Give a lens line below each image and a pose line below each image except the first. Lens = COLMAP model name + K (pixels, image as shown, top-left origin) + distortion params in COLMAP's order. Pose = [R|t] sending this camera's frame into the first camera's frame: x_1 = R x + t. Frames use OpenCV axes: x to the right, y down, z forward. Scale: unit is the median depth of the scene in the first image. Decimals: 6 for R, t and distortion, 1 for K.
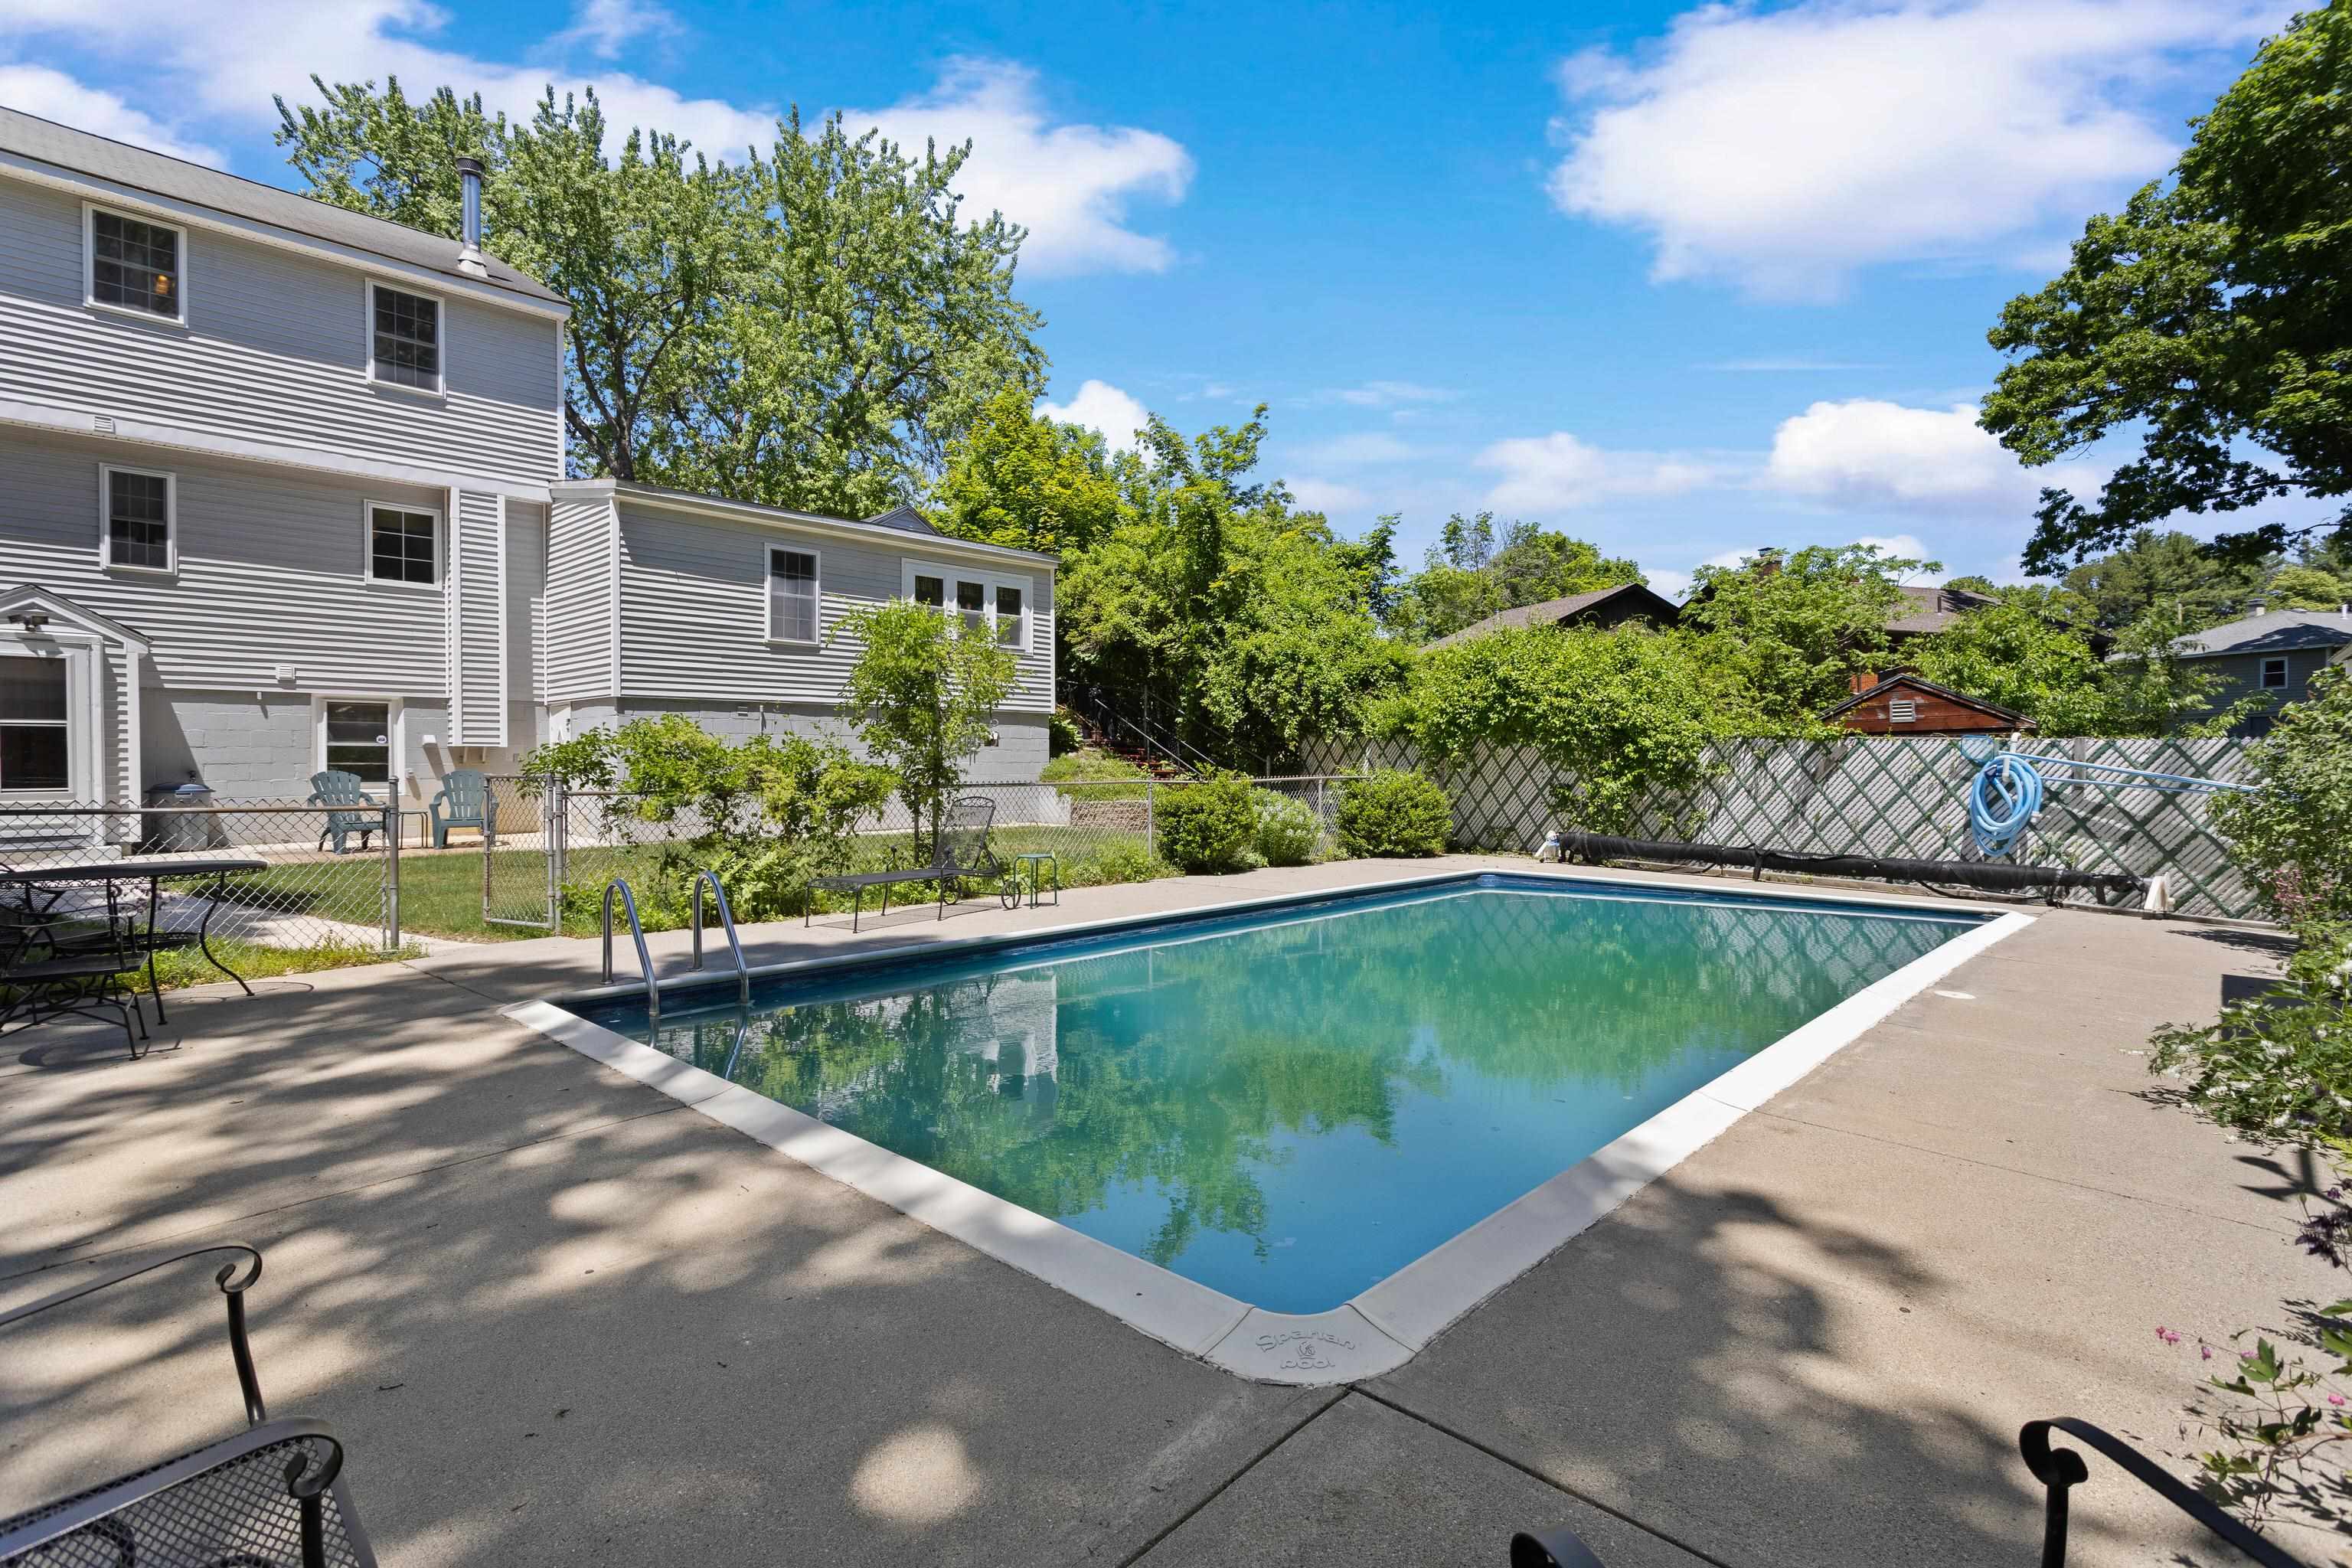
lens RADIAL K [[1131.0, 0, 1184.7], [0, 1131.0, 780.1], [0, 0, 1]] dist [-0.000061, -0.000054]
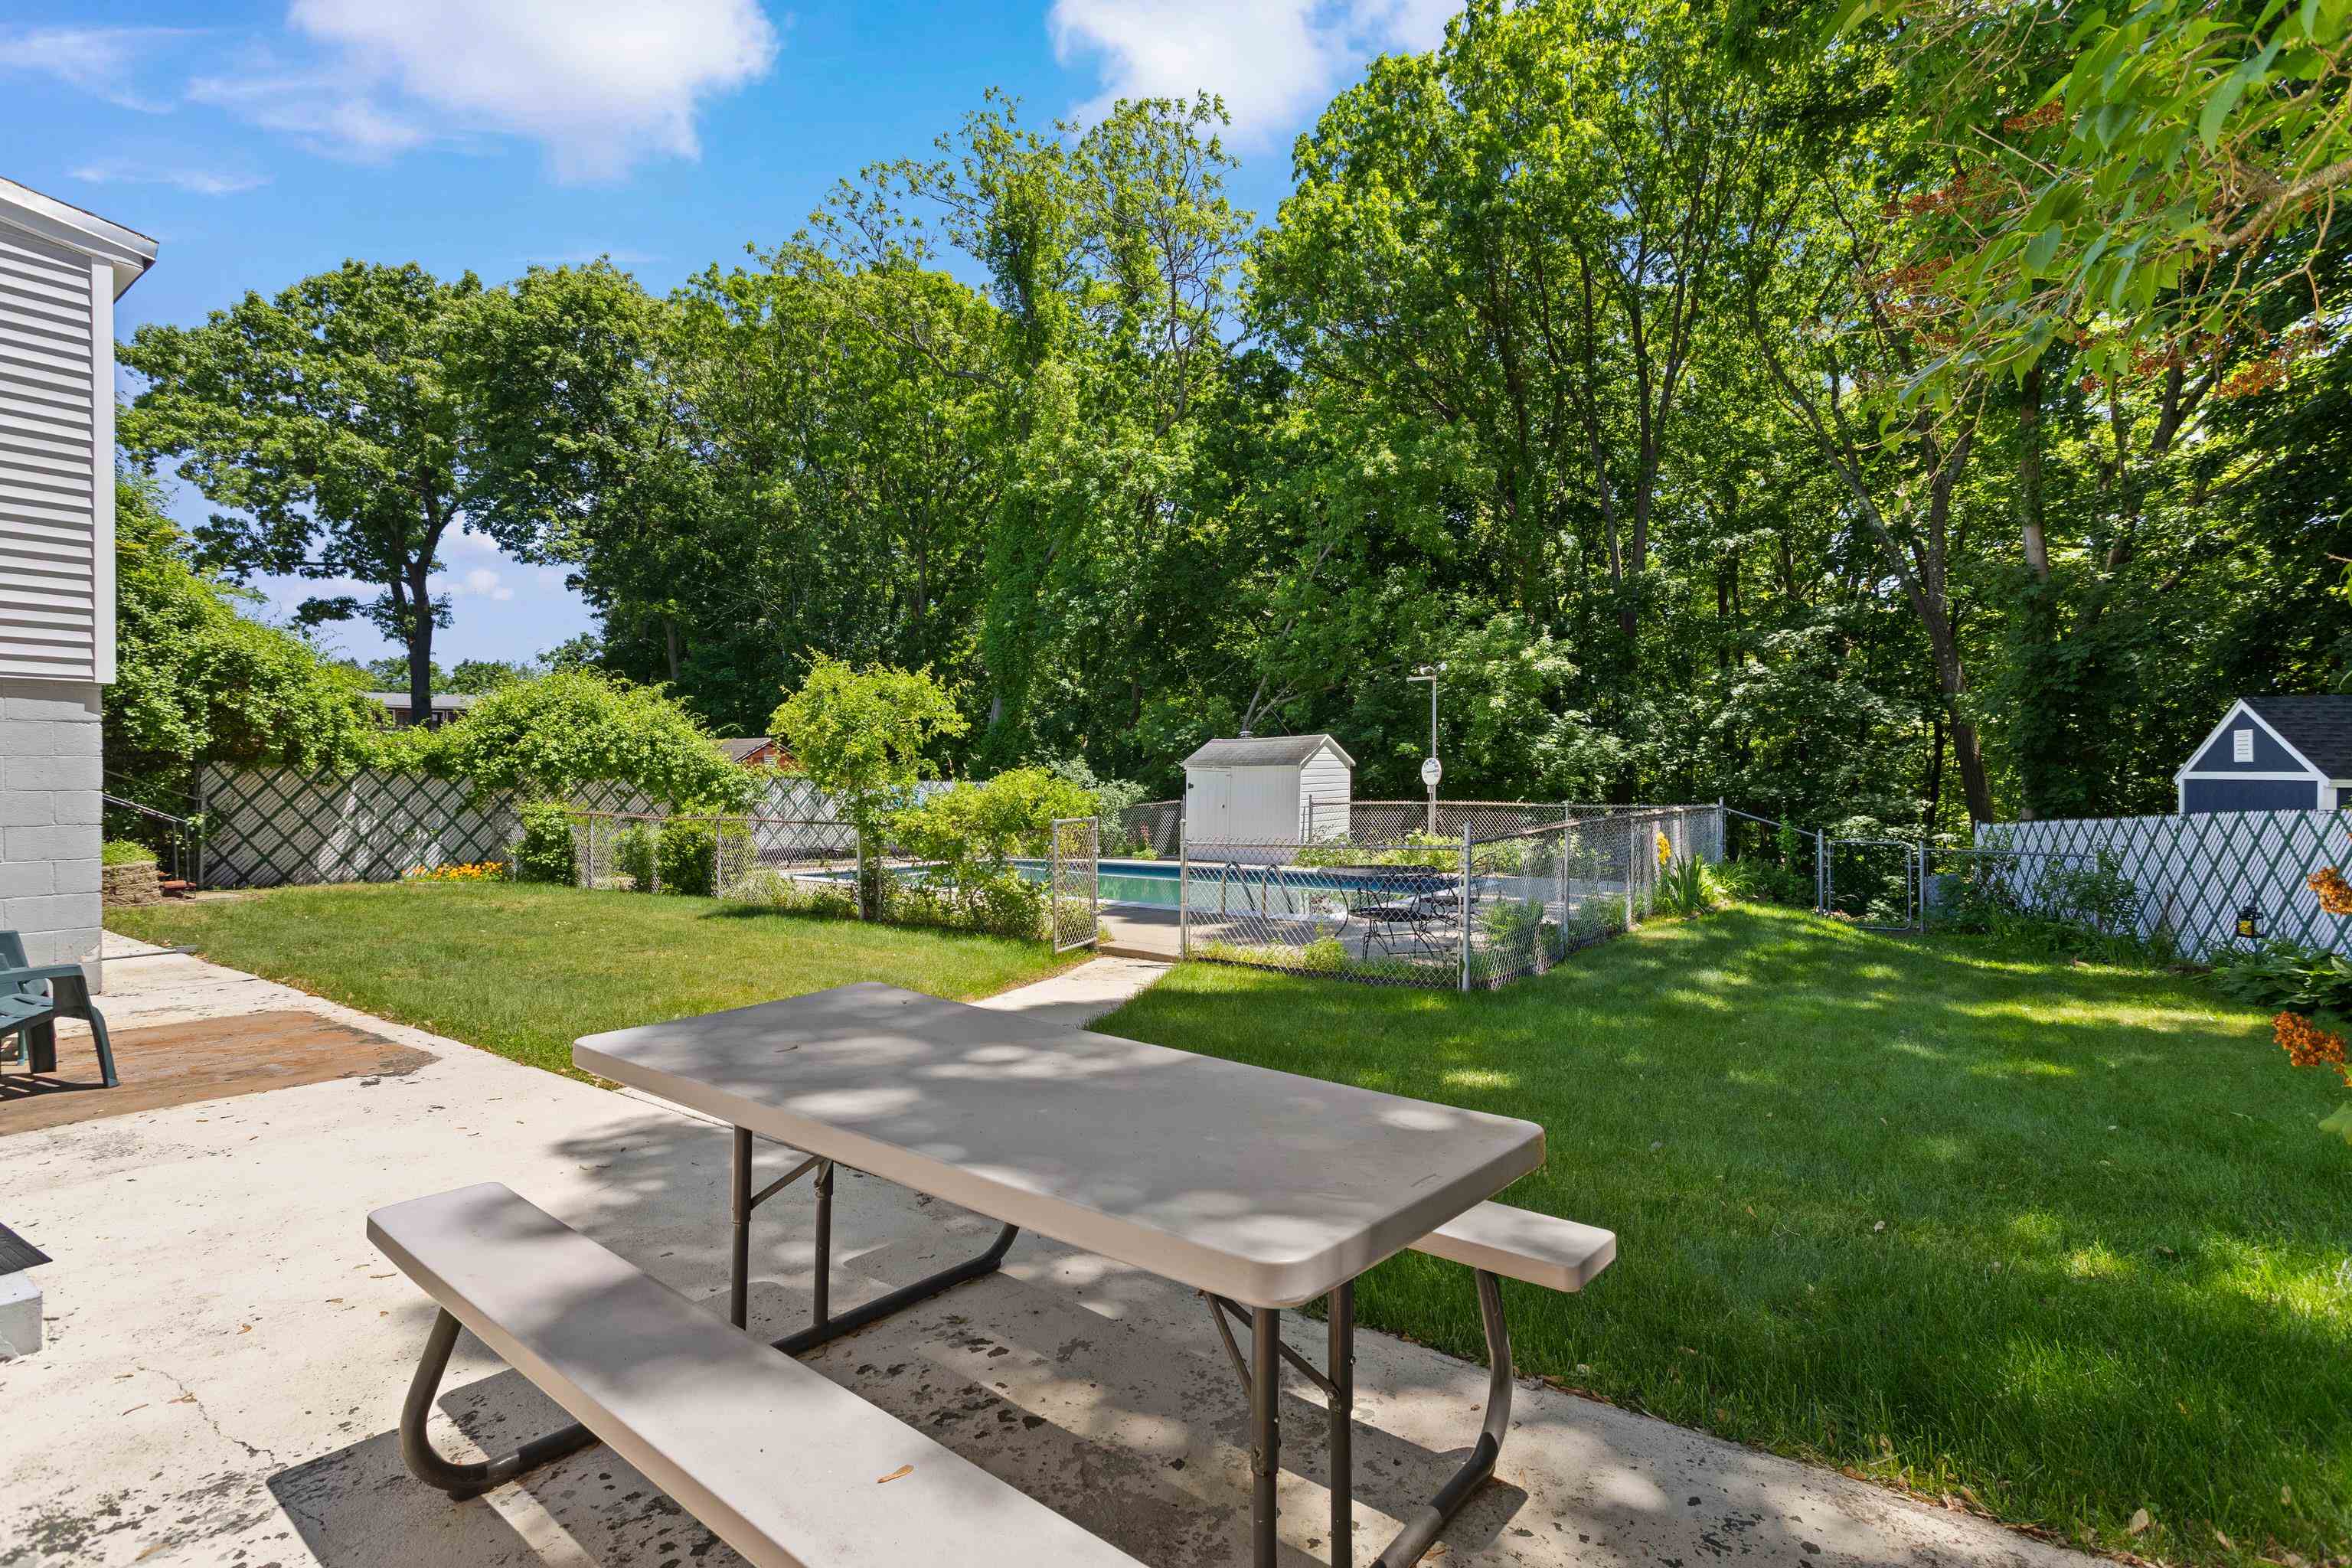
lens RADIAL K [[1131.0, 0, 1184.7], [0, 1131.0, 780.1], [0, 0, 1]] dist [-0.000061, -0.000054]
pose [[-0.123856, 0.000421, 0.992300, -0.994643], [0.014471, 0.999894, 0.001382, -0.026345], [-0.992195, 0.014530, -0.123849, 0.588292]]
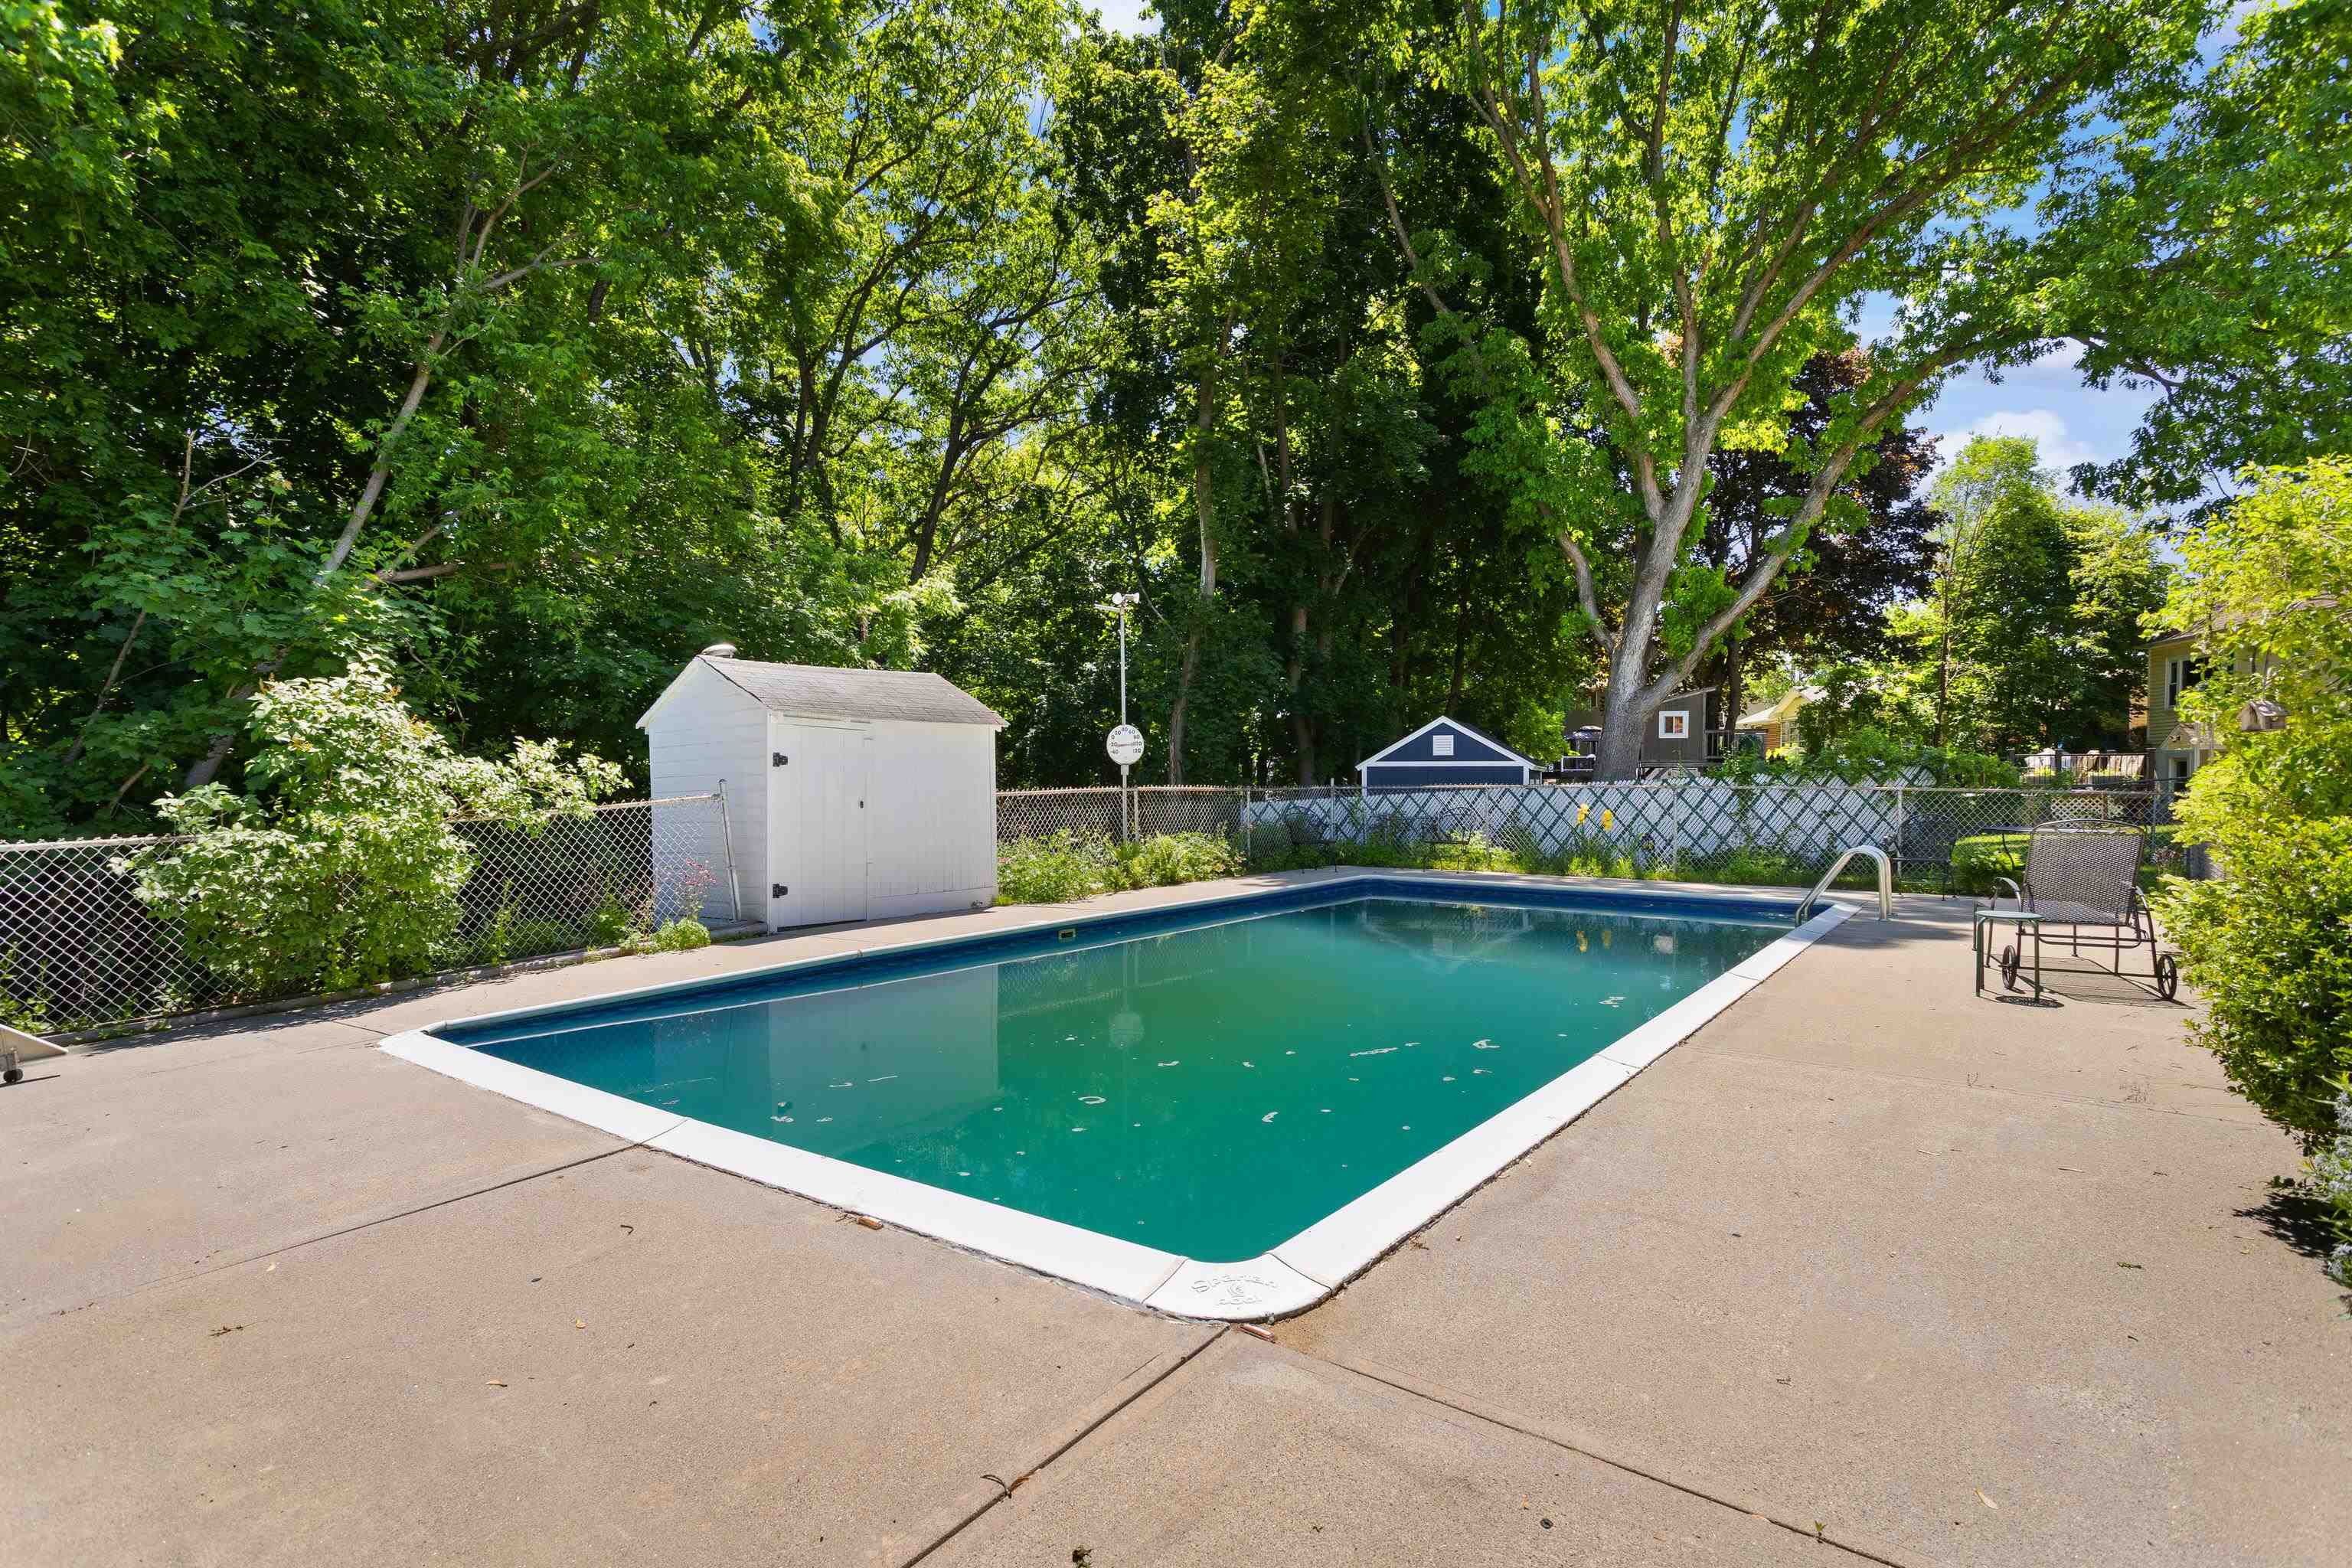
lens RADIAL K [[1097.3, 0, 1166.8], [0, 1097.3, 788.5], [0, 0, 1]] dist [0.000164, -0.000102]
pose [[-0.992999, 0.002851, -0.118091, 0.302044], [0.000749, 0.999841, 0.017836, -0.010033], [0.118123, 0.017622, -0.992843, 0.990553]]
